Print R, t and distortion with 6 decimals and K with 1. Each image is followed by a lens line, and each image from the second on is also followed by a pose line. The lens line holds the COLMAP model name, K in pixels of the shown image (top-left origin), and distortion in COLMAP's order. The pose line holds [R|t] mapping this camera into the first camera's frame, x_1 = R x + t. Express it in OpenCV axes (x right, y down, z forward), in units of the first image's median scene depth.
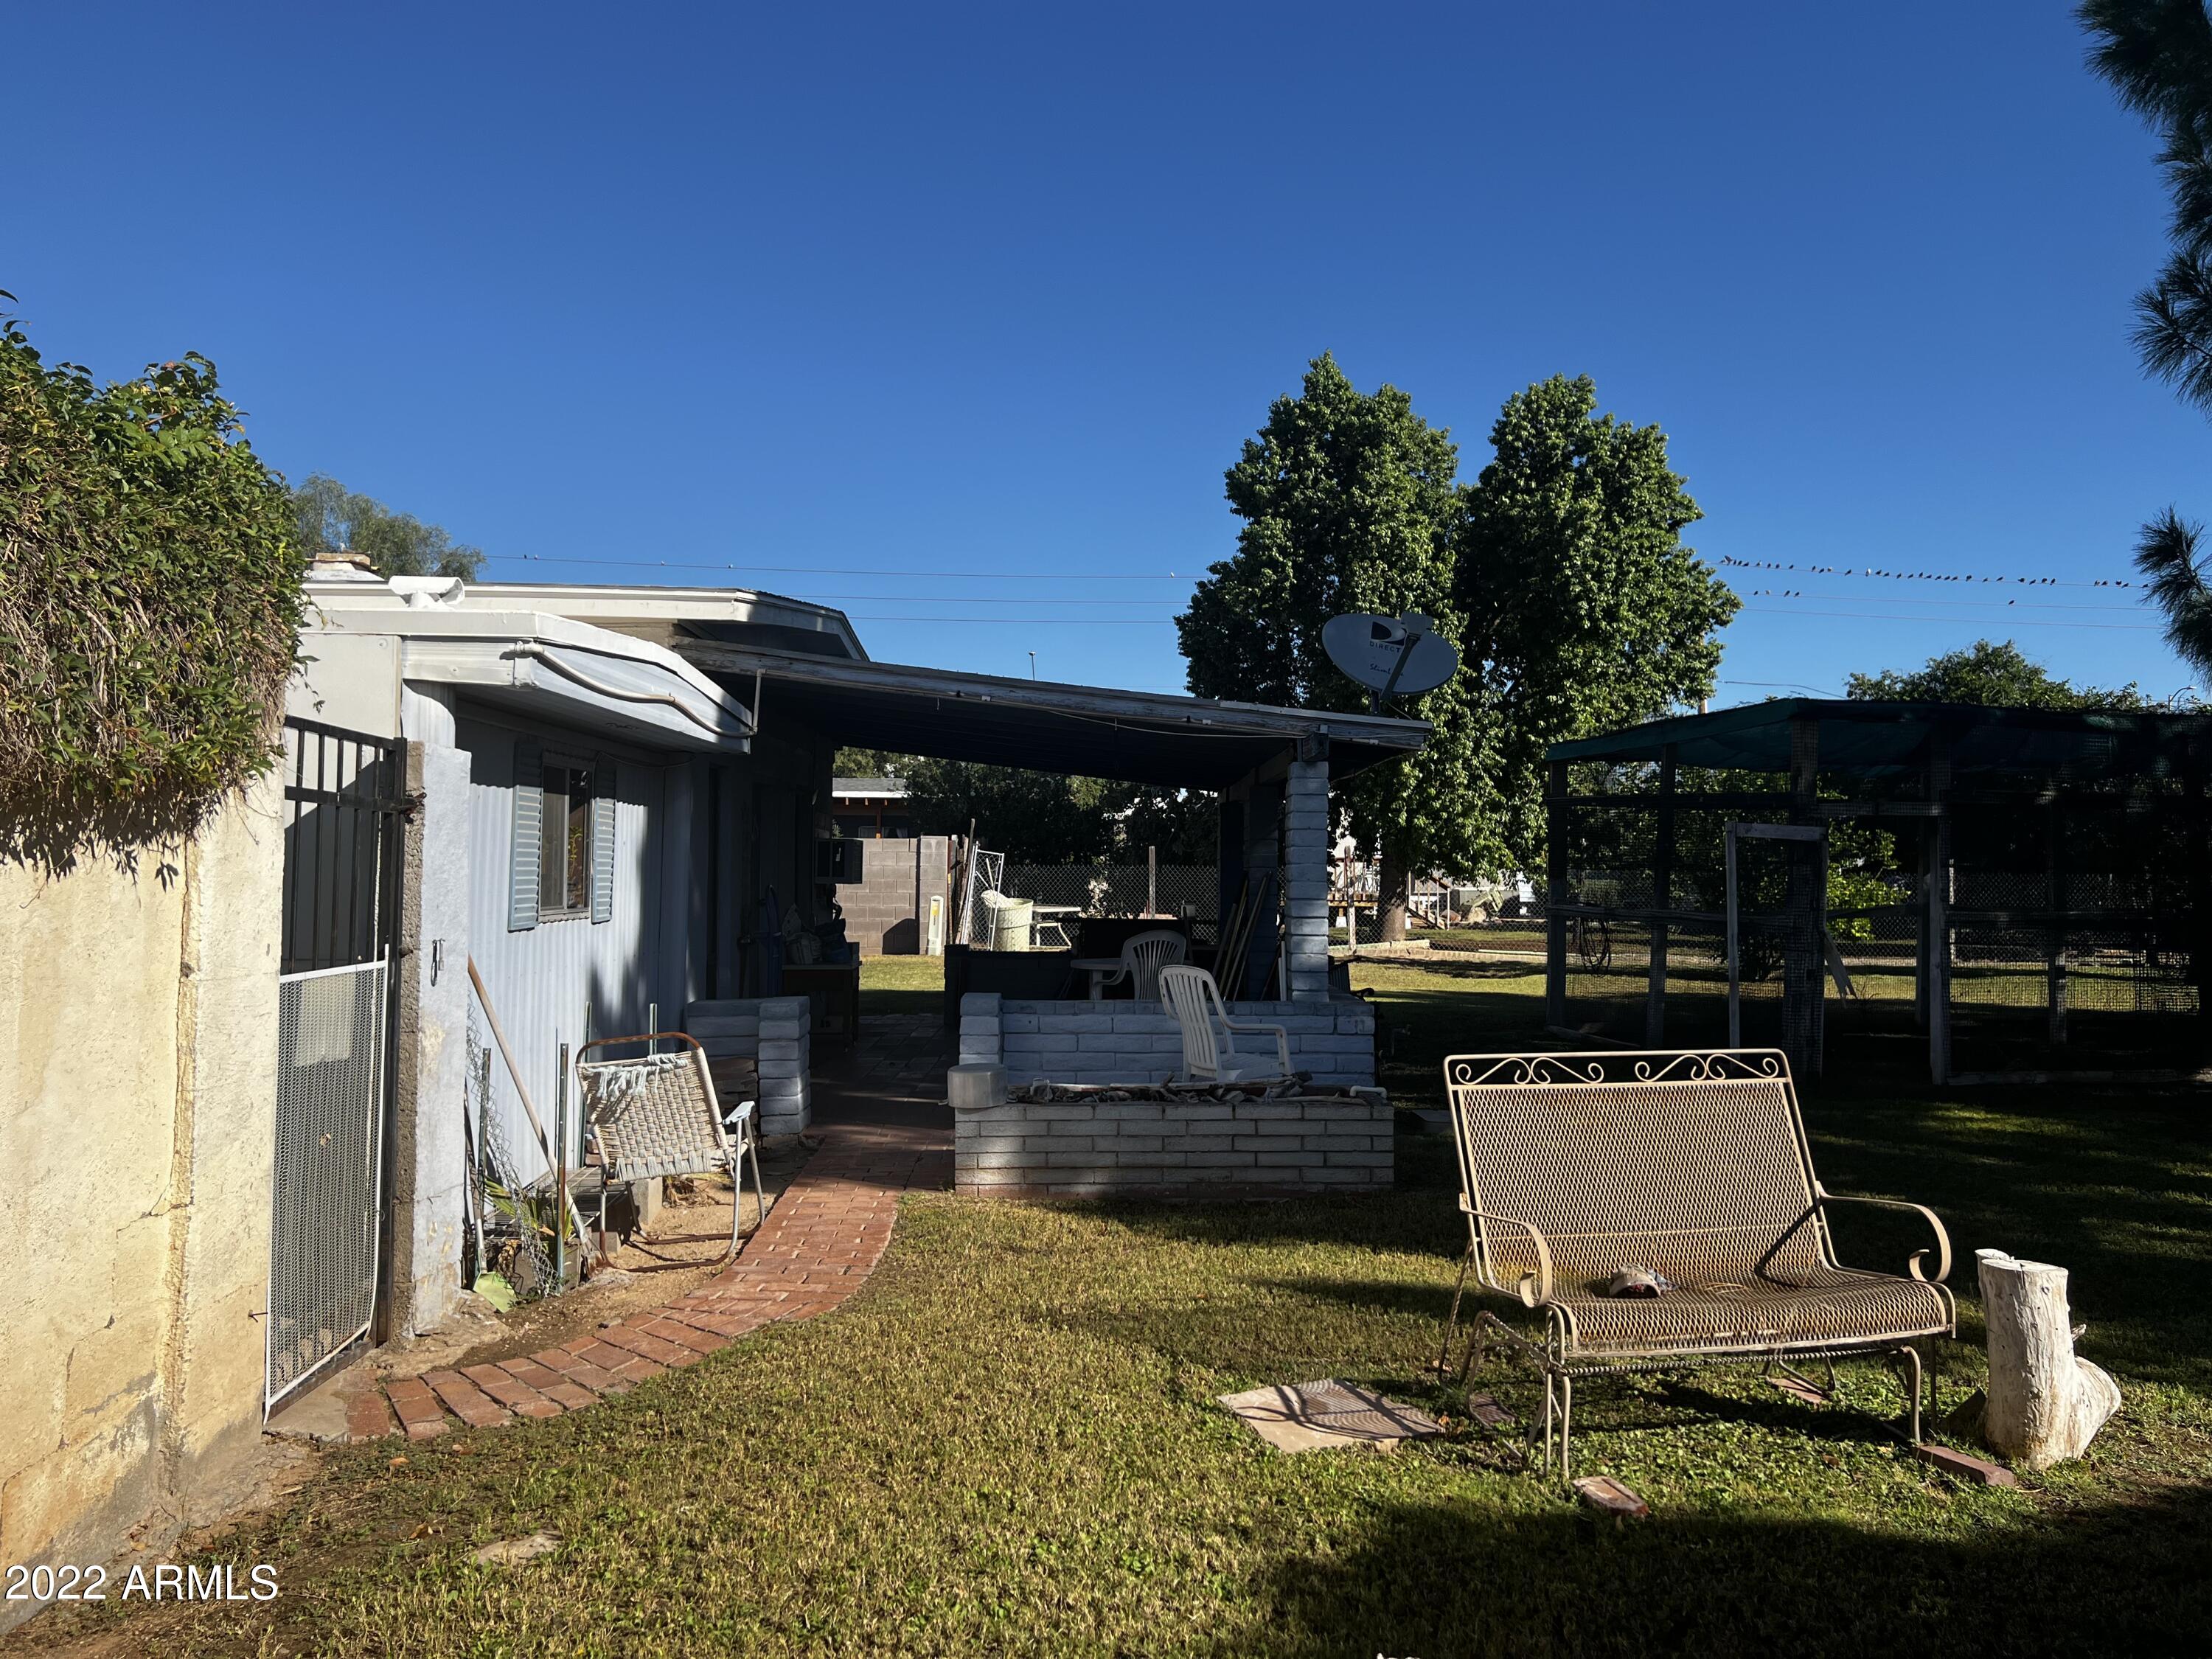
lens RADIAL K [[1674.0, 0, 1124.2], [0, 1674.0, 831.0], [0, 0, 1]] dist [0.066264, -0.065879]
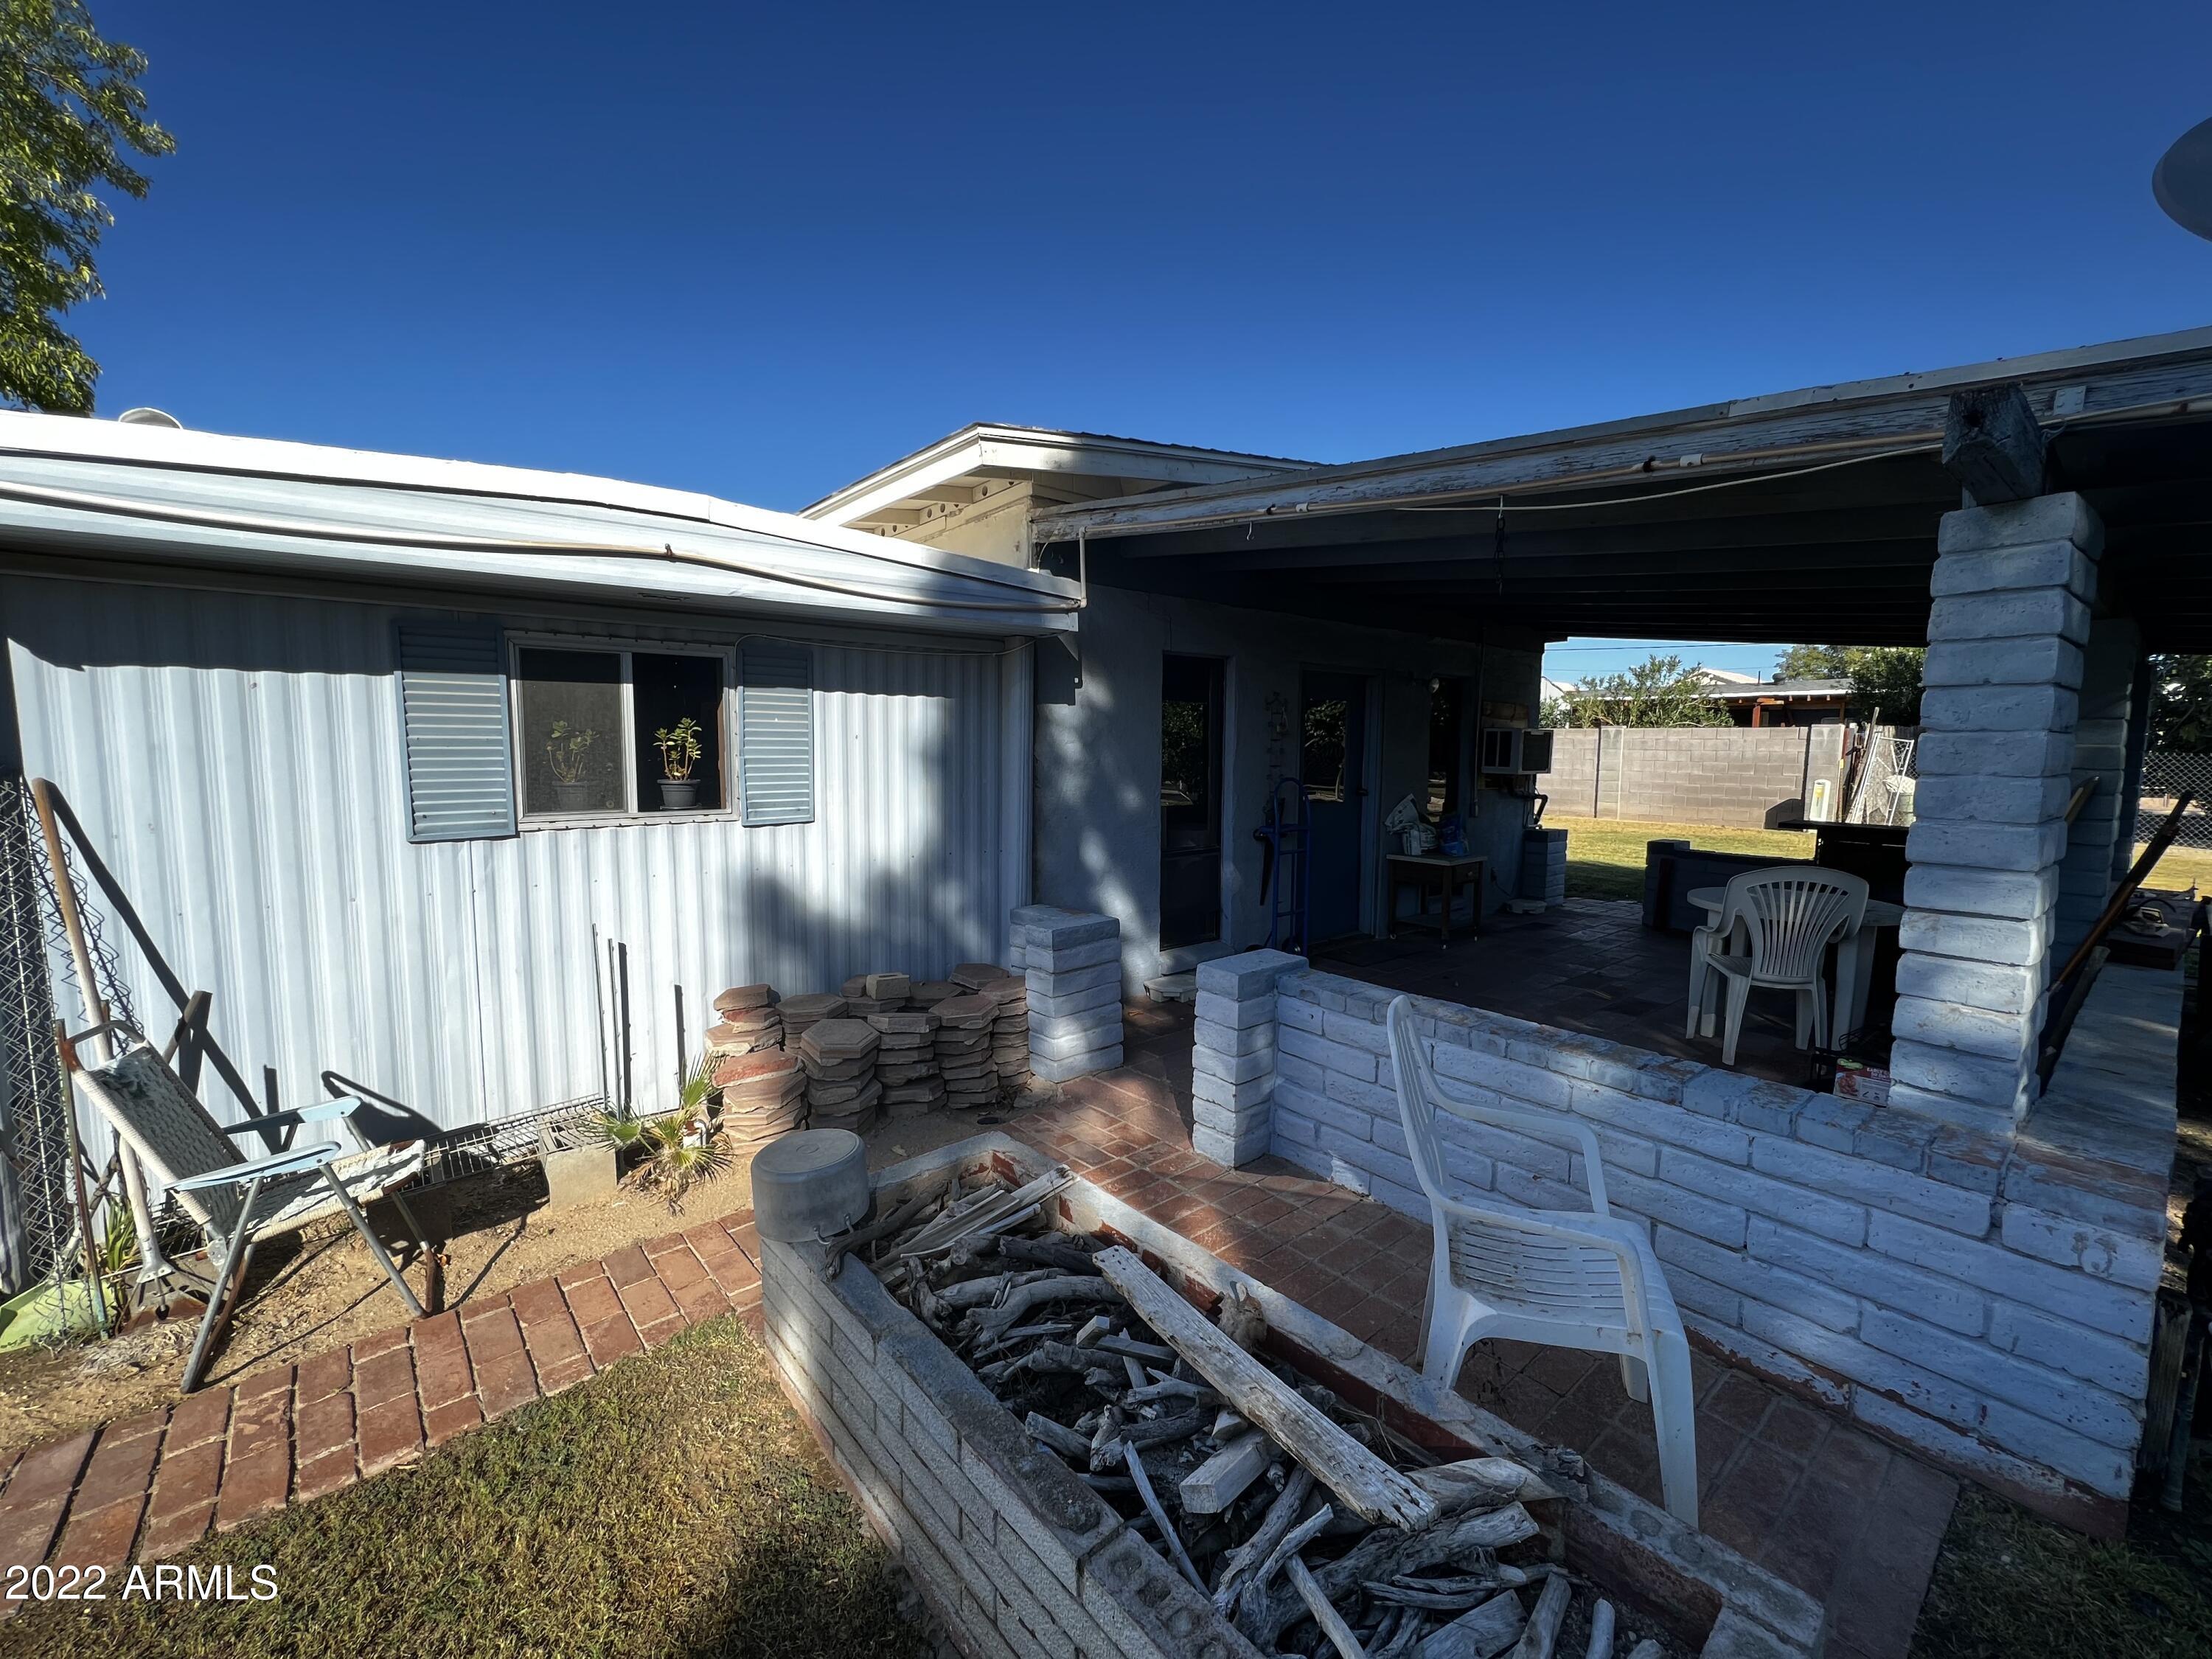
lens RADIAL K [[889.2, 0, 1096.8], [0, 889.2, 832.9], [0, 0, 1]] dist [0.003778, -0.000651]
pose [[0.615953, 0.076964, -0.784014, 0.147417], [0.015054, 0.993885, 0.109393, 0.006889], [0.787639, -0.079183, 0.611028, 0.712794]]
